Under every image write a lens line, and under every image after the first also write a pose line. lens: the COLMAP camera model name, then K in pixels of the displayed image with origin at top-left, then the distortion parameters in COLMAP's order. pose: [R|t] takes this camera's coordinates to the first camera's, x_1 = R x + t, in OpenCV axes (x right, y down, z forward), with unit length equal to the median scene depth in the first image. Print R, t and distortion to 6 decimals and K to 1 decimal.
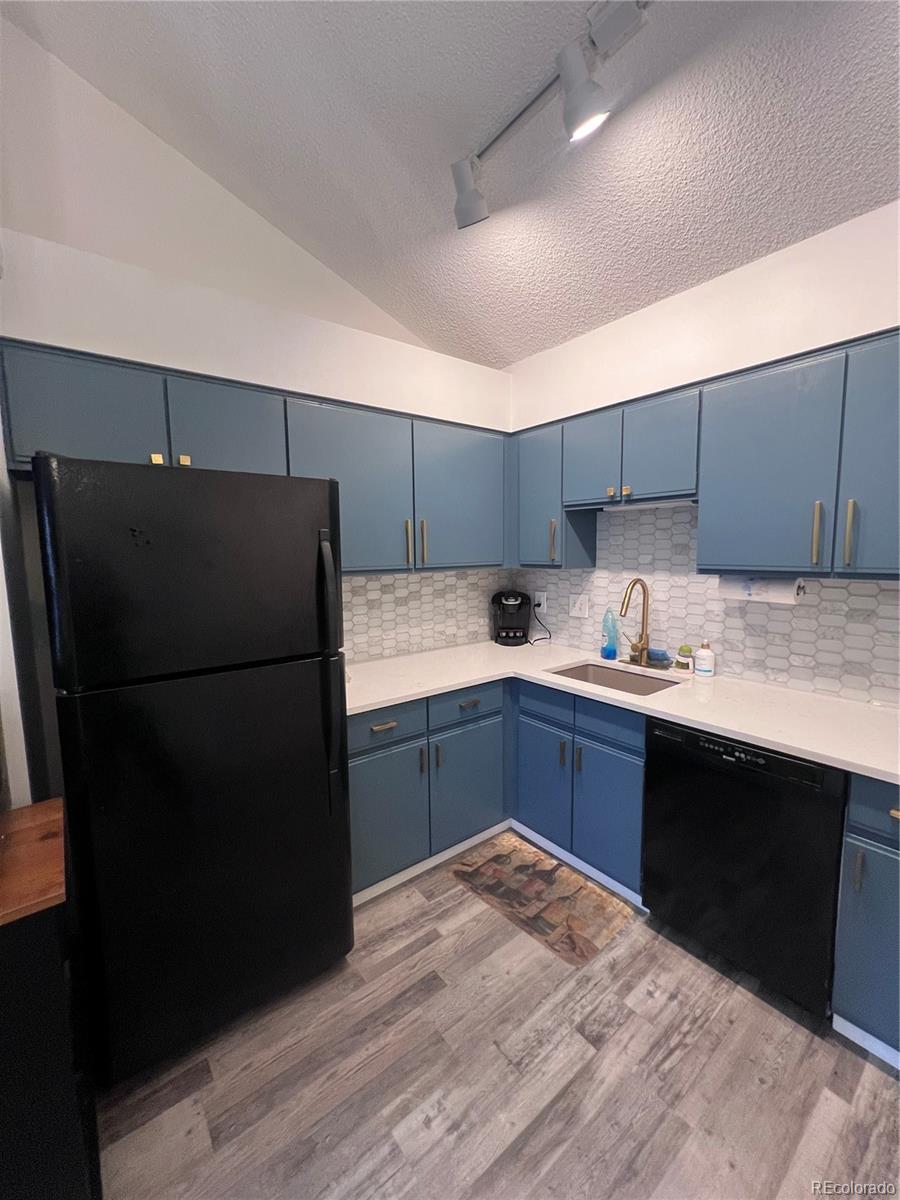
lens RADIAL K [[478.5, 0, 452.3], [0, 478.5, 598.2], [0, 0, 1]] dist [-0.003098, 0.000437]
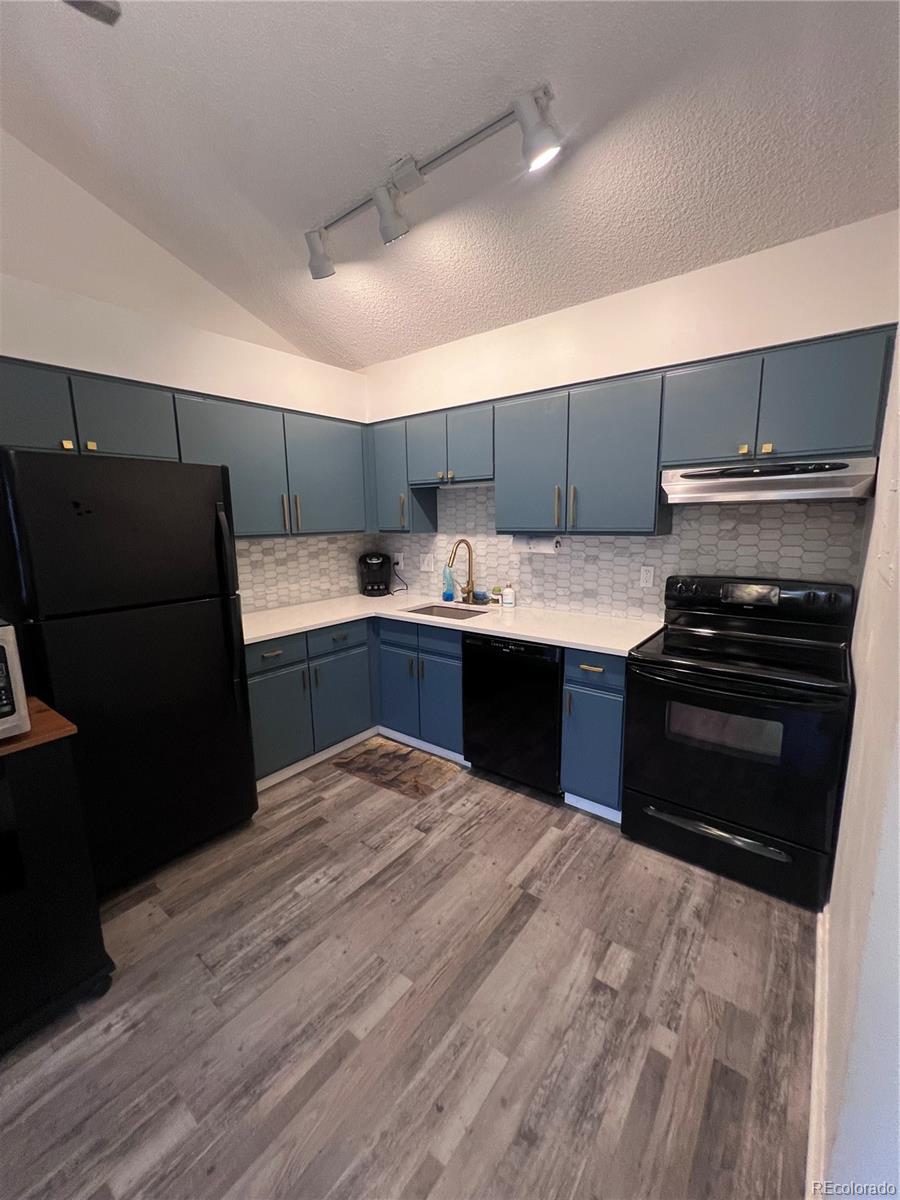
lens RADIAL K [[480.5, 0, 452.8], [0, 480.5, 599.1], [0, 0, 1]] dist [-0.000818, 0.000077]
pose [[0.970244, -0.042909, 0.238296, 0.027380], [0.028287, 0.997520, 0.064443, 0.043698], [-0.240470, -0.055784, 0.969052, -0.362995]]
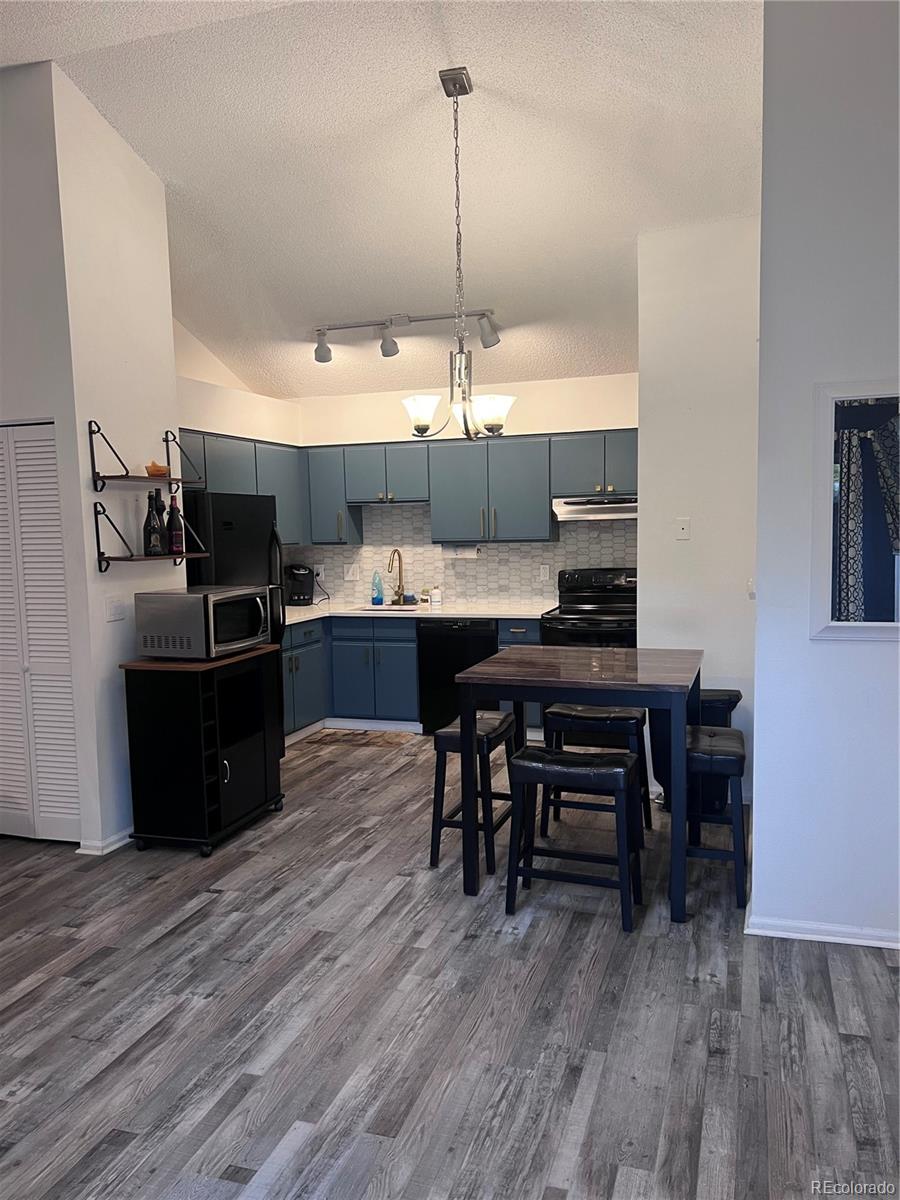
lens RADIAL K [[895.8, 0, 450.0], [0, 895.8, 613.3], [0, 0, 1]] dist [0.058971, -0.075864]
pose [[0.838073, -0.059132, 0.542344, -1.211528], [0.067150, 0.997730, 0.005017, 0.187543], [-0.541410, 0.032214, 0.840142, -1.771557]]
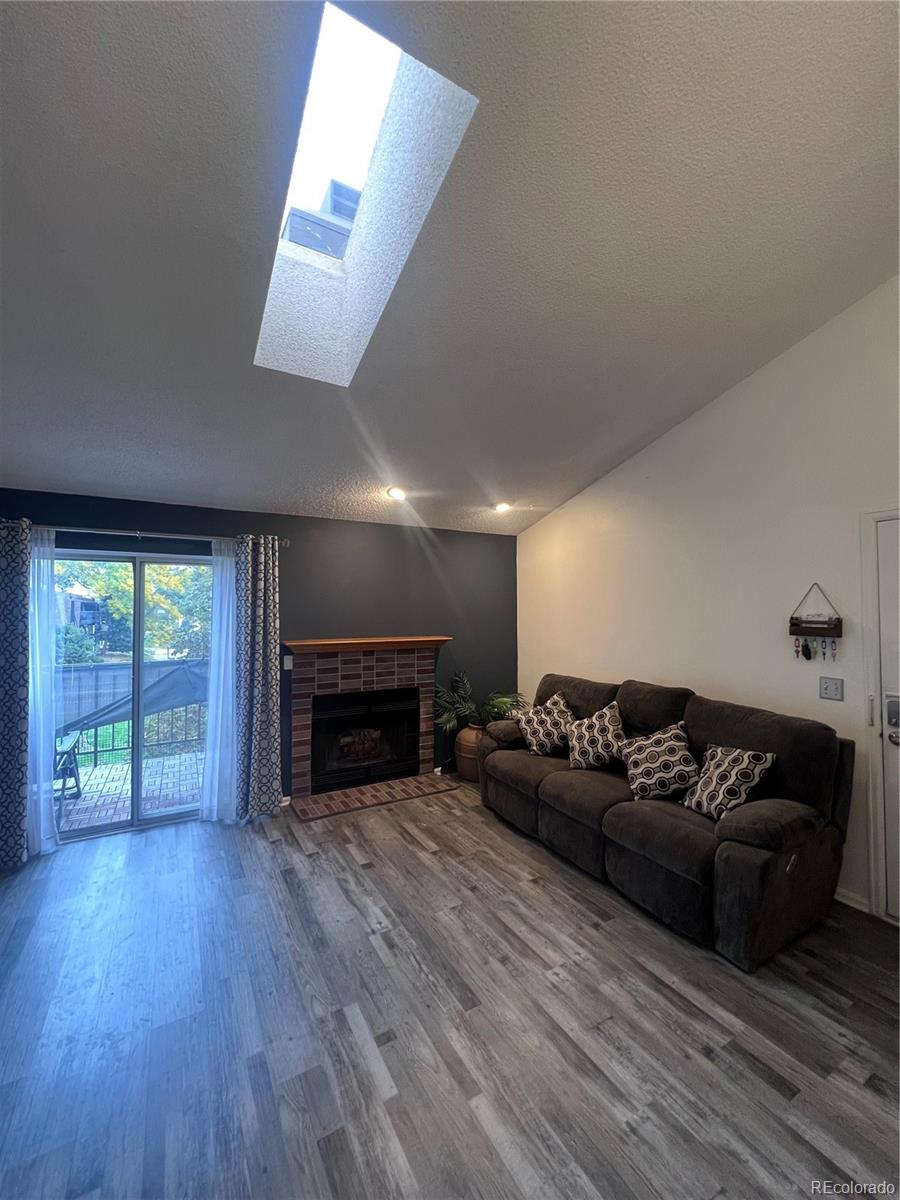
lens RADIAL K [[478.5, 0, 452.3], [0, 478.5, 598.2], [0, 0, 1]] dist [-0.003098, 0.000437]
pose [[-0.141223, -0.009359, -0.989934, -0.056351], [-0.097795, 0.995196, 0.004543, 0.015377], [0.985136, 0.097452, -0.141460, -0.591222]]
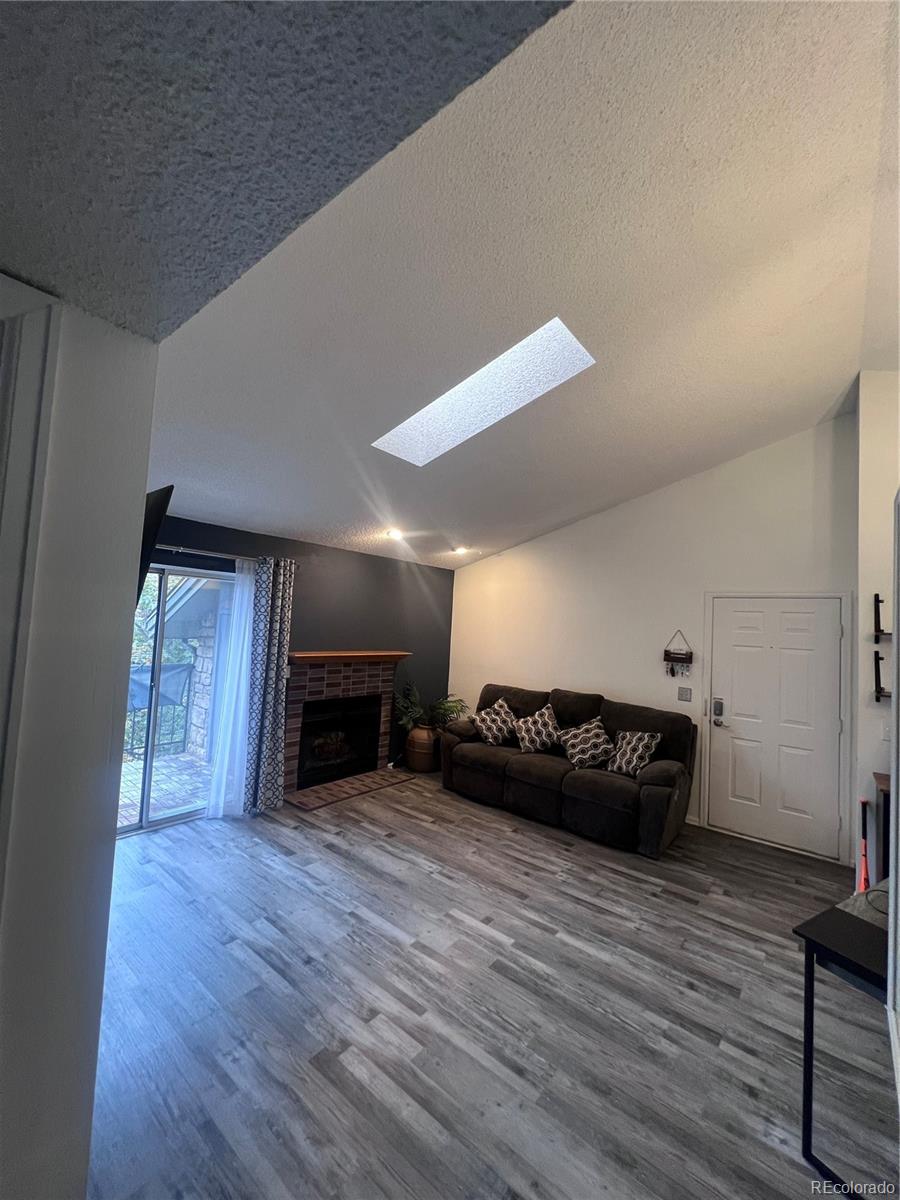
lens RADIAL K [[478.5, 0, 452.3], [0, 478.5, 598.2], [0, 0, 1]] dist [-0.003098, 0.000437]
pose [[0.221655, -0.025988, -0.974779, 0.392669], [-0.157047, 0.985644, -0.061989, 0.035693], [0.962396, 0.166826, 0.214391, -1.276307]]
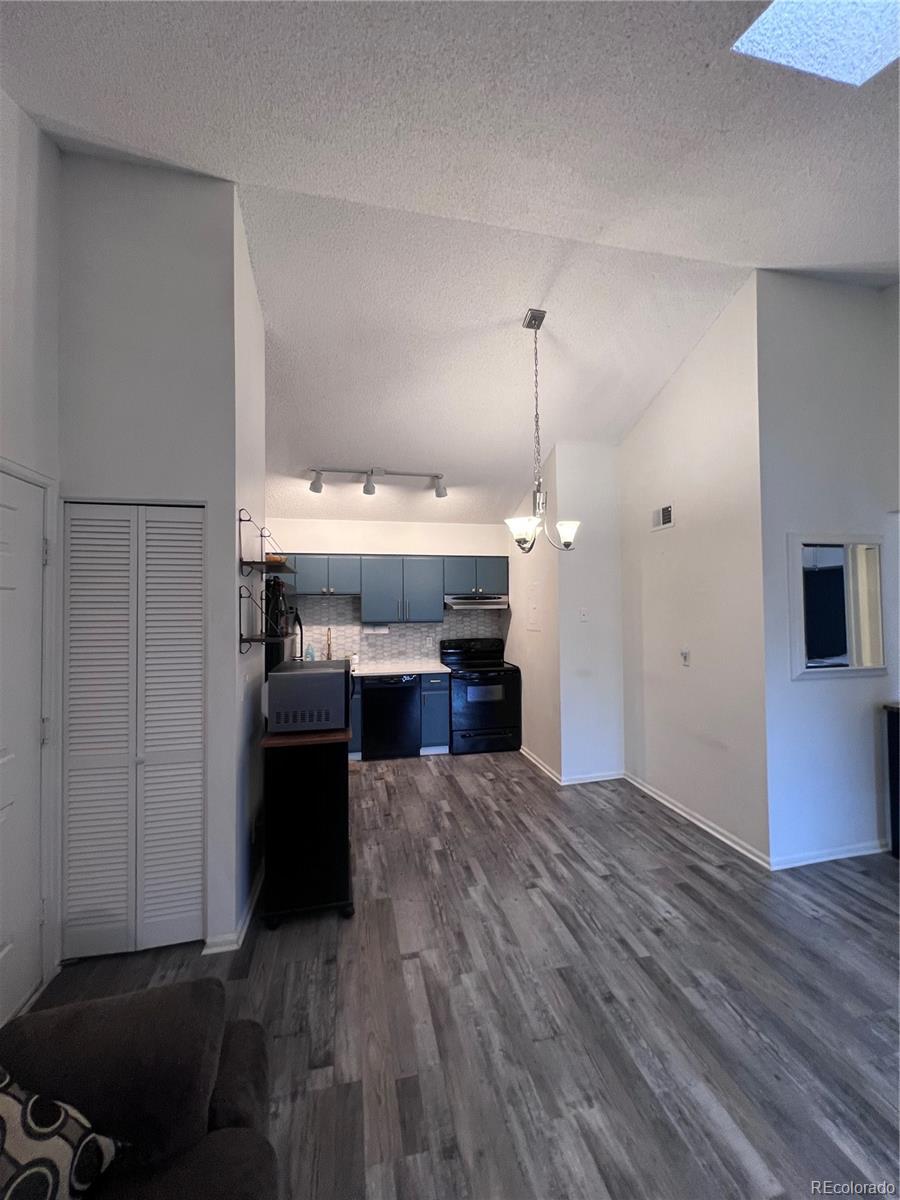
lens RADIAL K [[478.5, 0, 452.3], [0, 478.5, 598.2], [0, 0, 1]] dist [-0.003098, 0.000437]
pose [[0.438208, 0.028871, 0.898410, -1.544859], [0.097494, 0.992061, -0.079434, 0.062085], [-0.893571, 0.122398, 0.431914, -0.571096]]
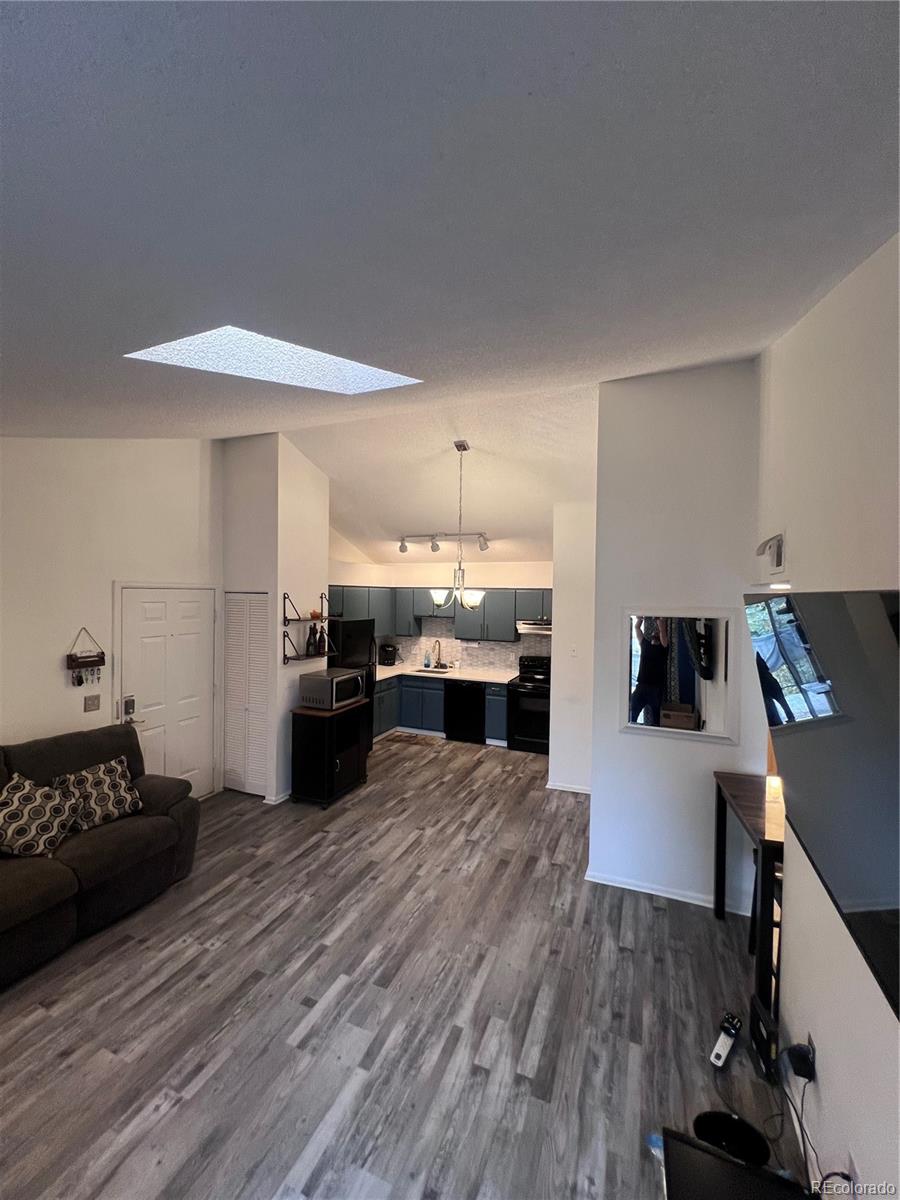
lens RADIAL K [[478.5, 0, 452.3], [0, 478.5, 598.2], [0, 0, 1]] dist [-0.003098, 0.000437]
pose [[0.874512, 0.022821, 0.484467, -1.167772], [0.023357, 0.995752, -0.089067, -0.037740], [-0.484442, 0.089206, 0.870263, -1.997499]]
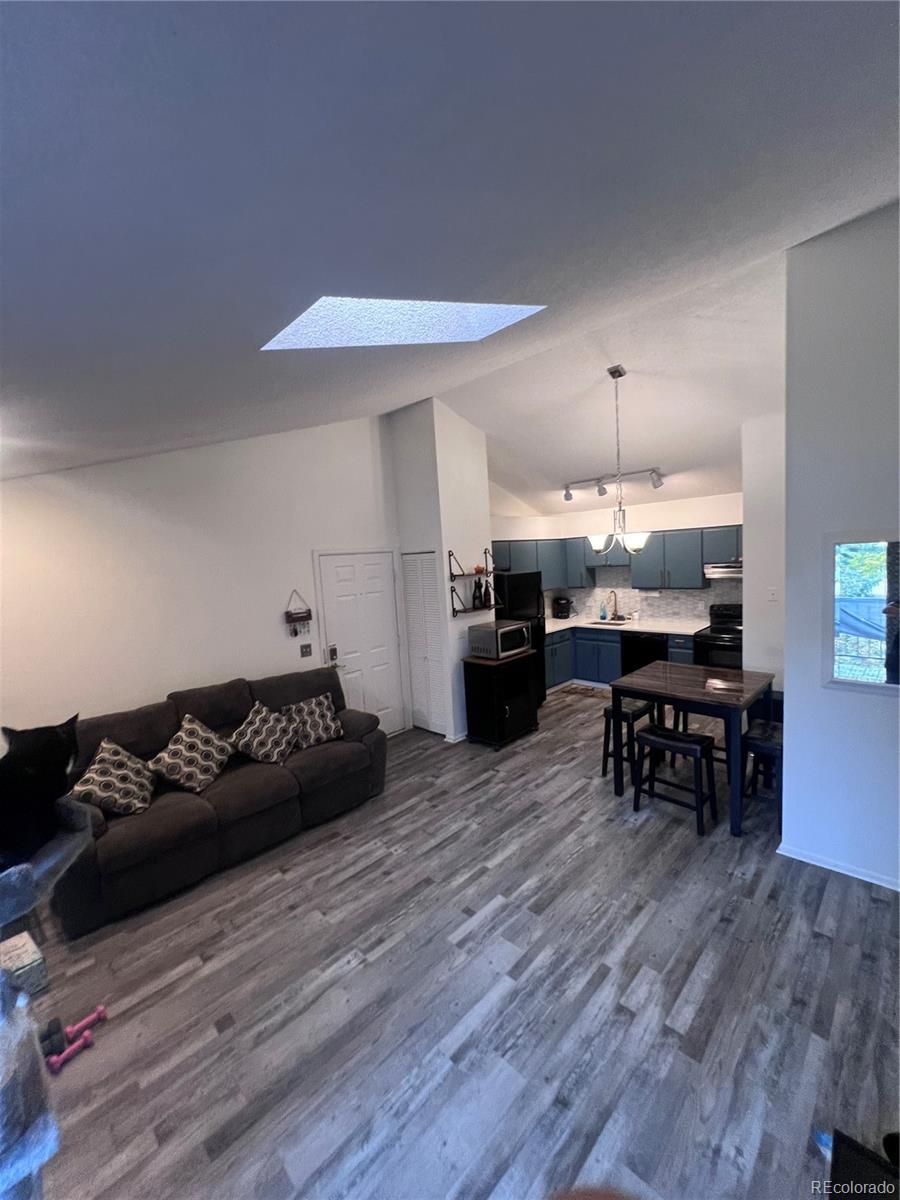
lens RADIAL K [[478.5, 0, 452.3], [0, 478.5, 598.2], [0, 0, 1]] dist [-0.003098, 0.000437]
pose [[0.992288, -0.054997, 0.111086, -1.032200], [0.057220, 0.998218, -0.016923, -0.001796], [-0.109958, 0.023148, 0.993667, -2.034005]]
